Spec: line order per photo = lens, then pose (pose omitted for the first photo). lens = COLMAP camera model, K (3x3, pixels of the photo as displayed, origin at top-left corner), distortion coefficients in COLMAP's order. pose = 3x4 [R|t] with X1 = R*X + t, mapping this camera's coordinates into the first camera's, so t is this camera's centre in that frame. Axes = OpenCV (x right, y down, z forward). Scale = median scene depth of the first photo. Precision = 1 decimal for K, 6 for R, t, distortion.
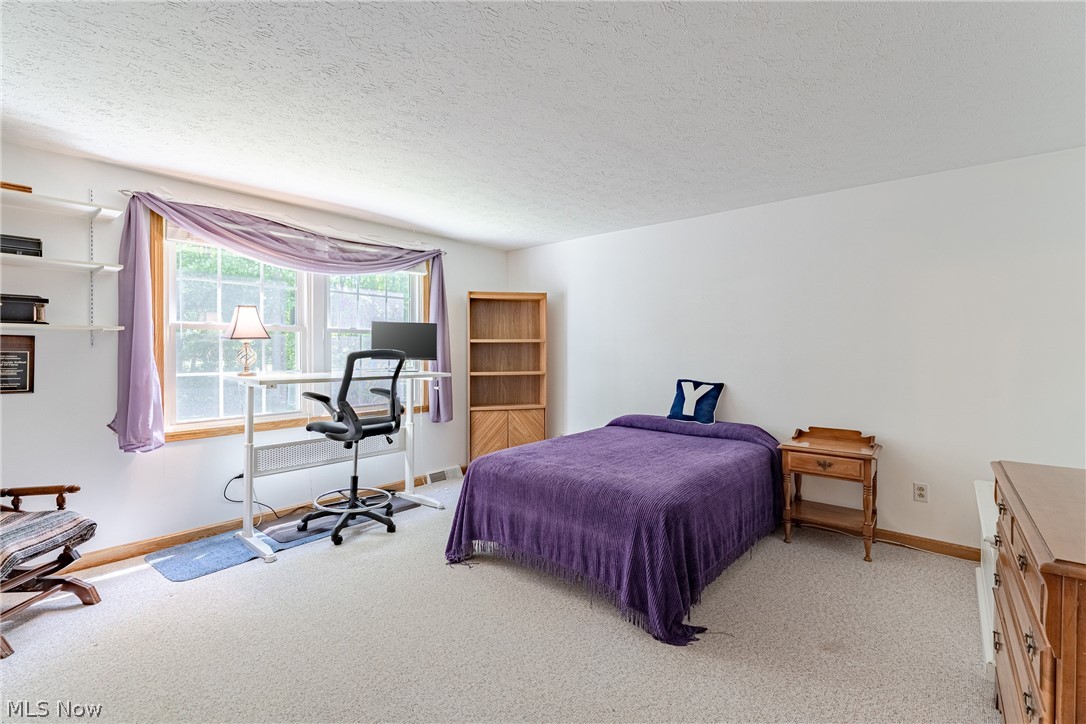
lens RADIAL K [[487.3, 0, 544.7], [0, 487.3, 358.1], [0, 0, 1]] dist [0.000025, -0.000146]
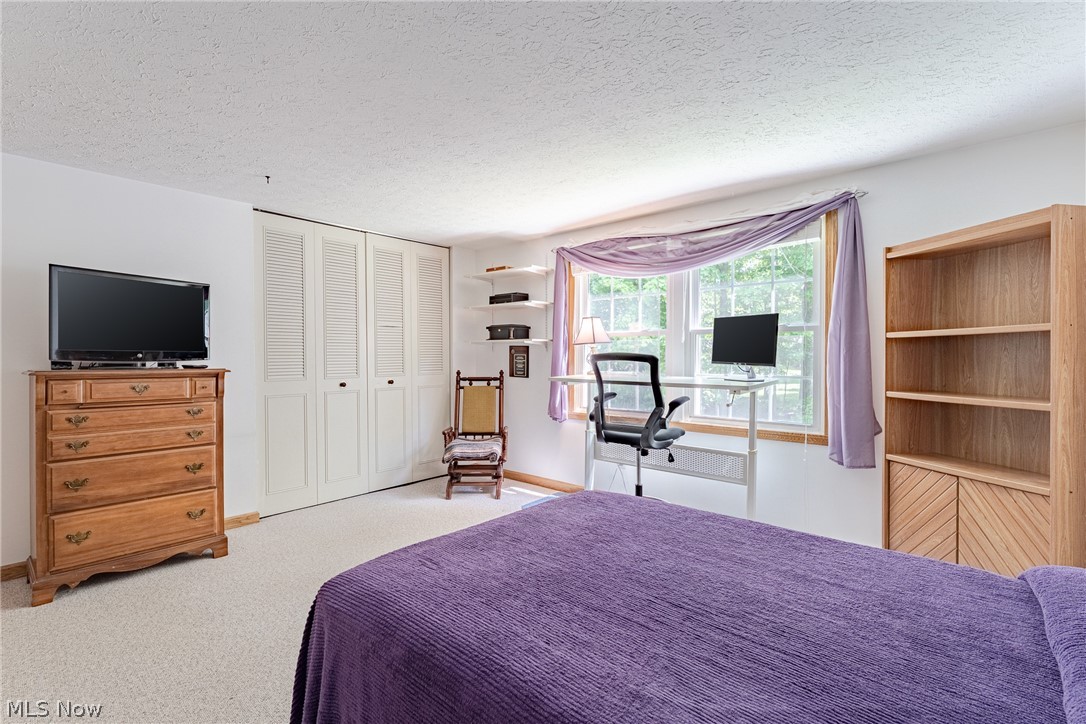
lens RADIAL K [[500.4, 0, 543.0], [0, 500.4, 362.0], [0, 0, 1]] dist [-0.000055, -0.000031]
pose [[-0.038905, 0.010990, -0.999182, 0.570955], [-0.015726, 0.999809, 0.011609, -0.006539], [0.999119, 0.016164, -0.038725, 0.816948]]
